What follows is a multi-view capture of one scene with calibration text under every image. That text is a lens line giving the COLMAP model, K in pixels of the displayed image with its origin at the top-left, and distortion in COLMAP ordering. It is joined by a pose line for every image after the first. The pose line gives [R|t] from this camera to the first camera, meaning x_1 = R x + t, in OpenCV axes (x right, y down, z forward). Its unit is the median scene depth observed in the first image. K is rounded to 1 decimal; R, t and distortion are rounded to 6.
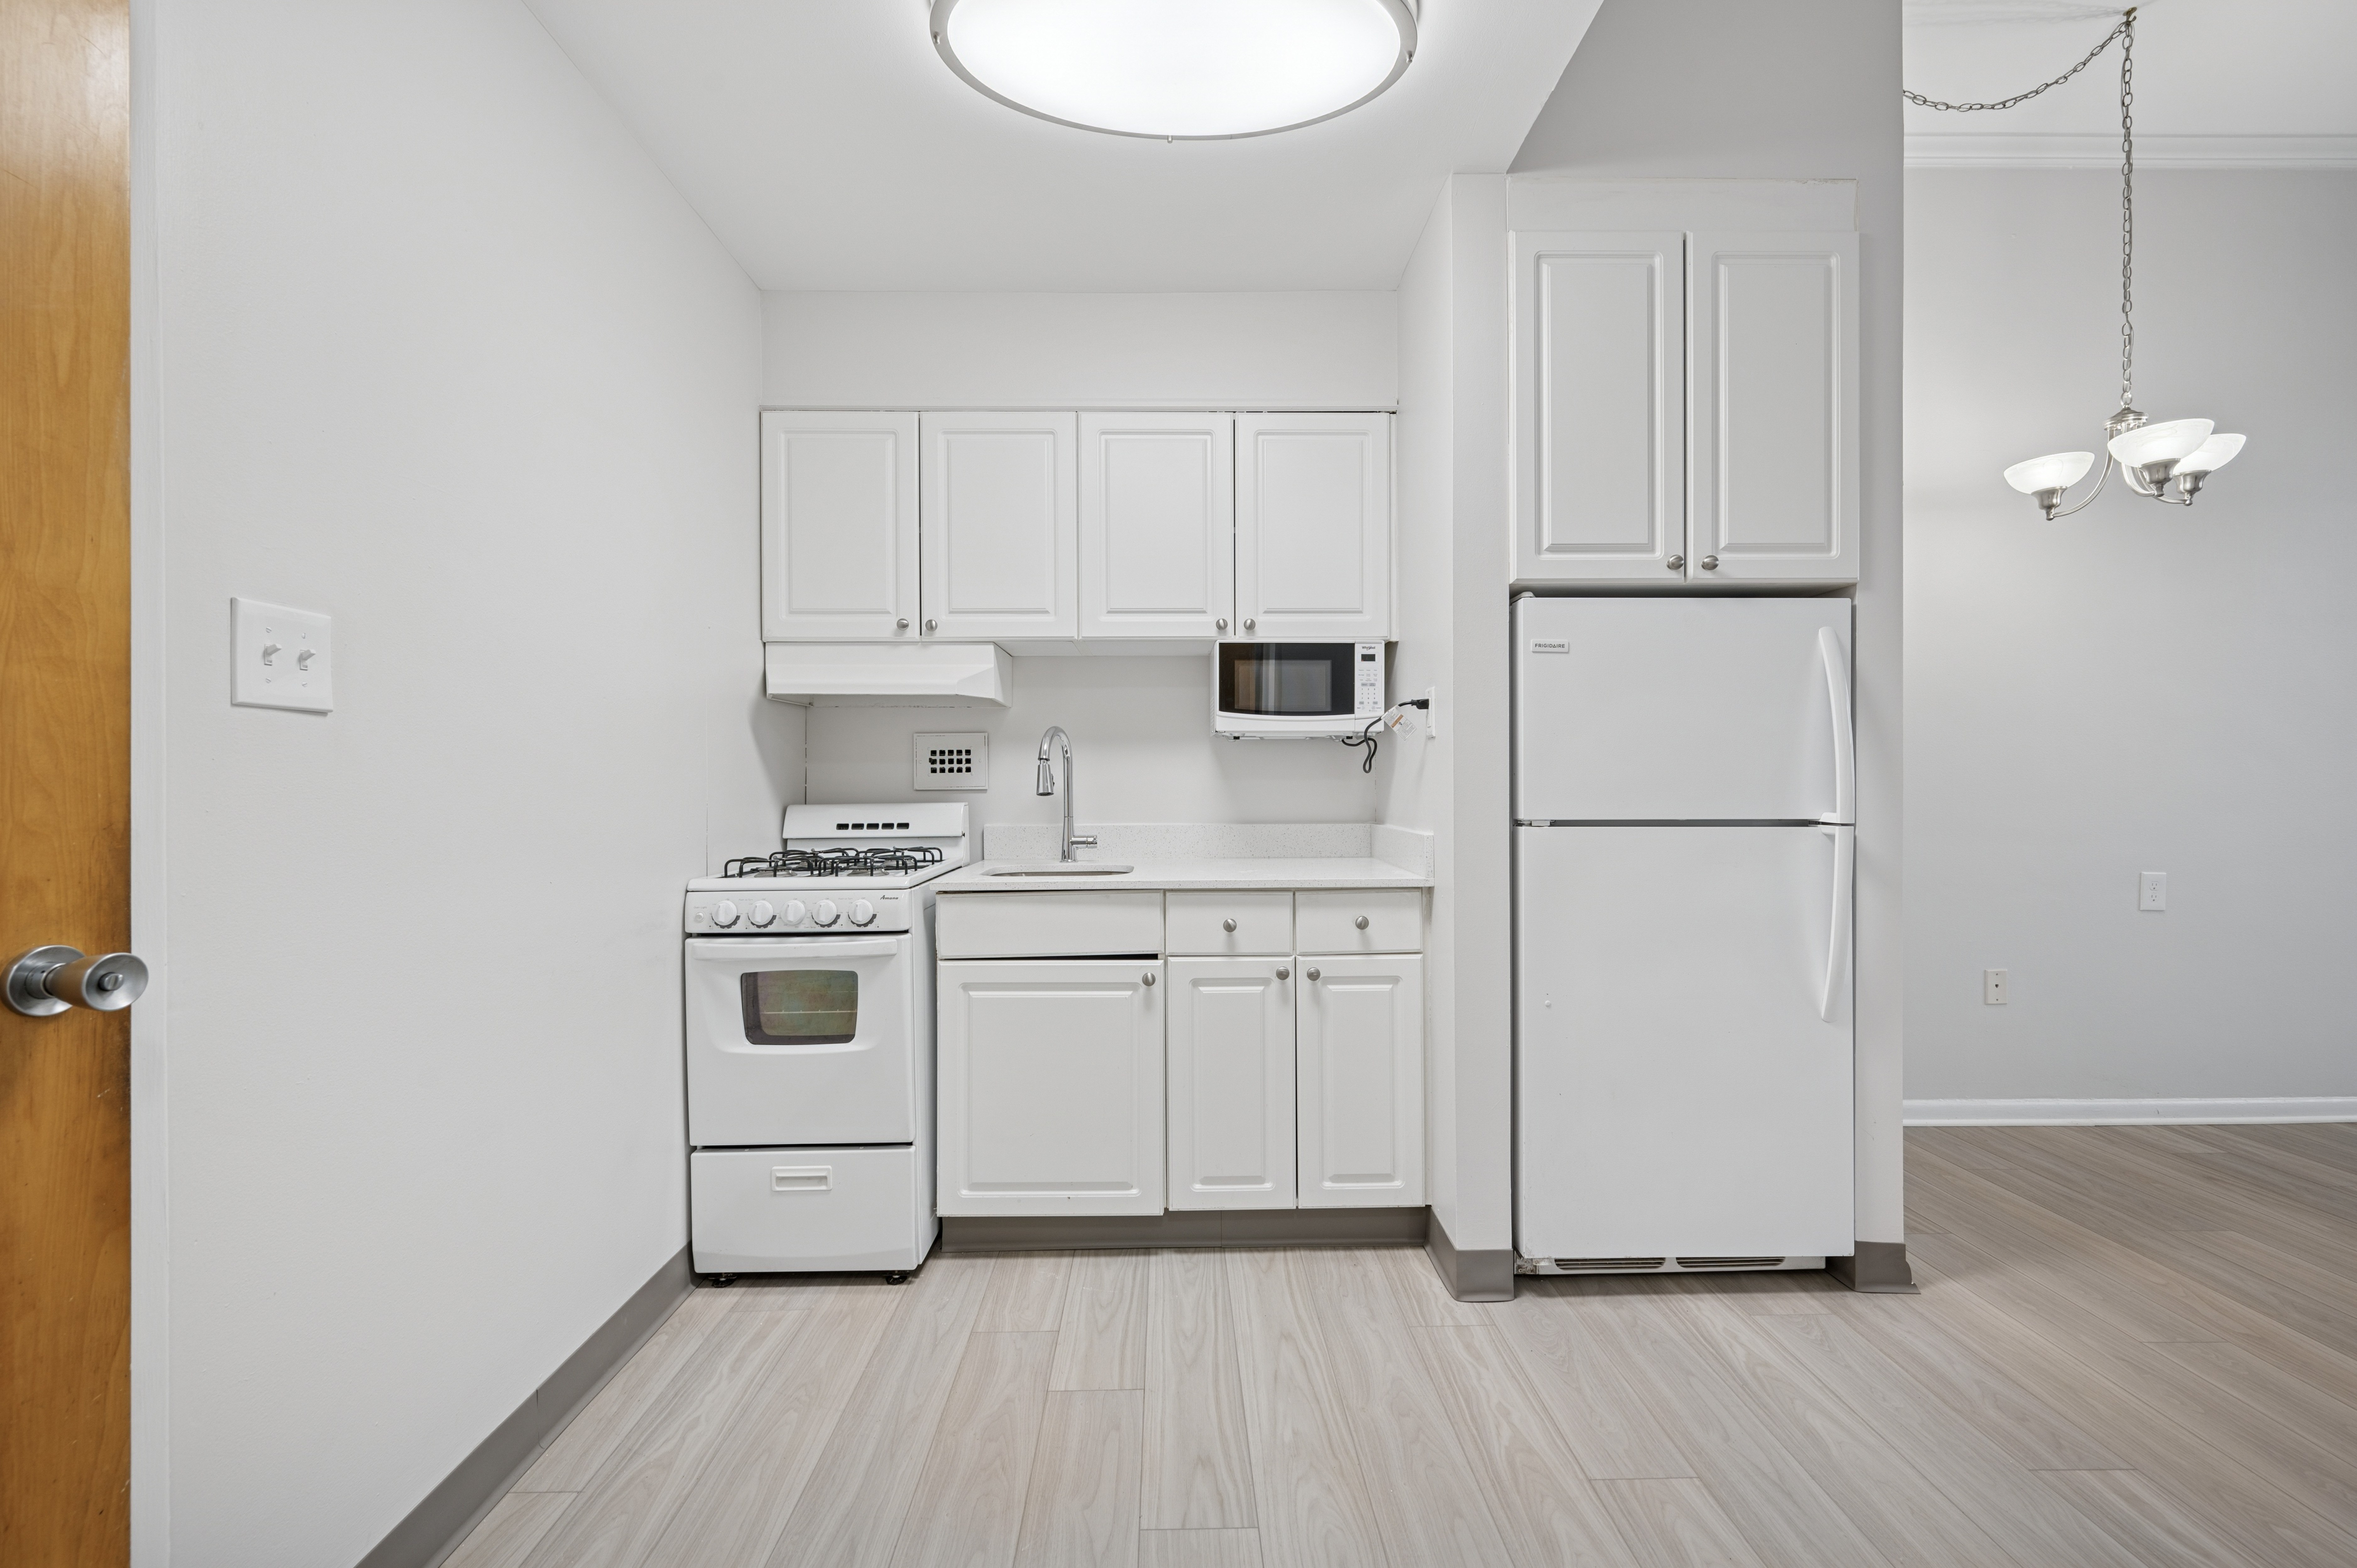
lens RADIAL K [[942.4, 0, 1181.6], [0, 942.4, 779.5], [0, 0, 1]] dist [-0.000807, -0.000402]
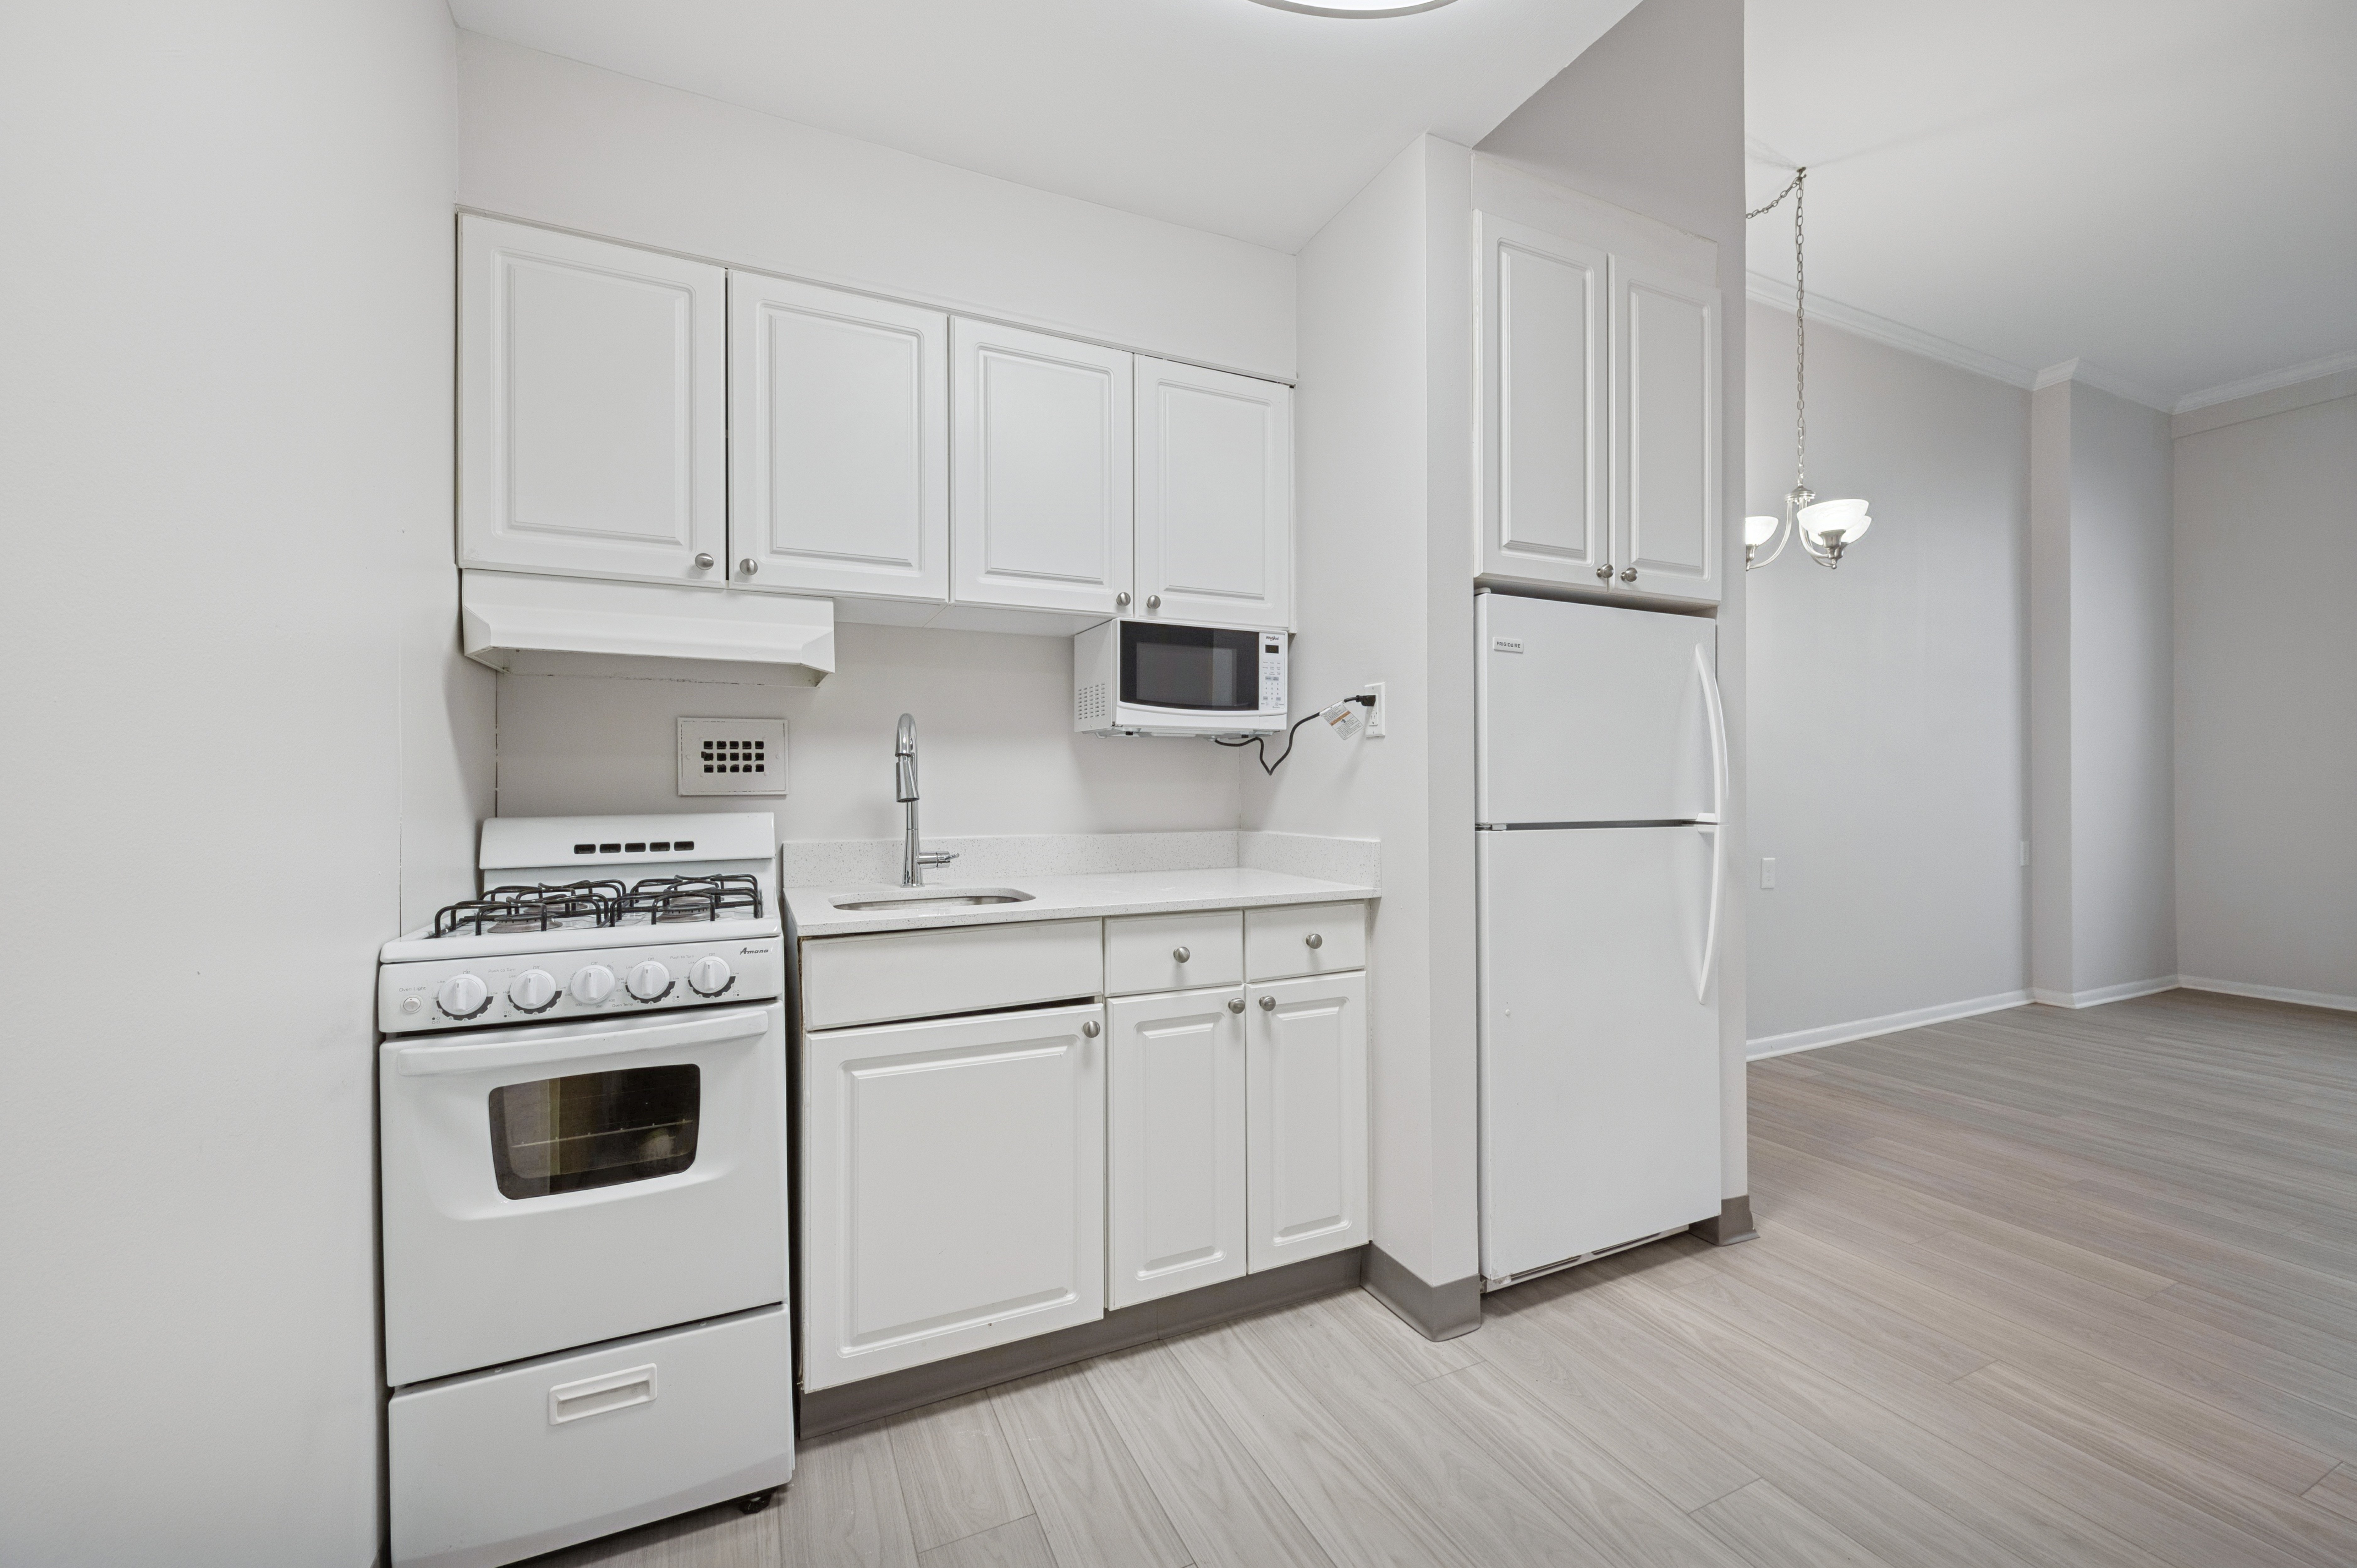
lens RADIAL K [[942.4, 0, 1178.5], [0, 942.4, 783.6], [0, 0, 1]] dist [-0.000807, -0.000402]
pose [[0.911180, 0.002776, 0.412000, -0.296532], [-0.001250, 0.999991, -0.003973, 0.005484], [-0.412007, 0.003105, 0.911175, 0.234053]]
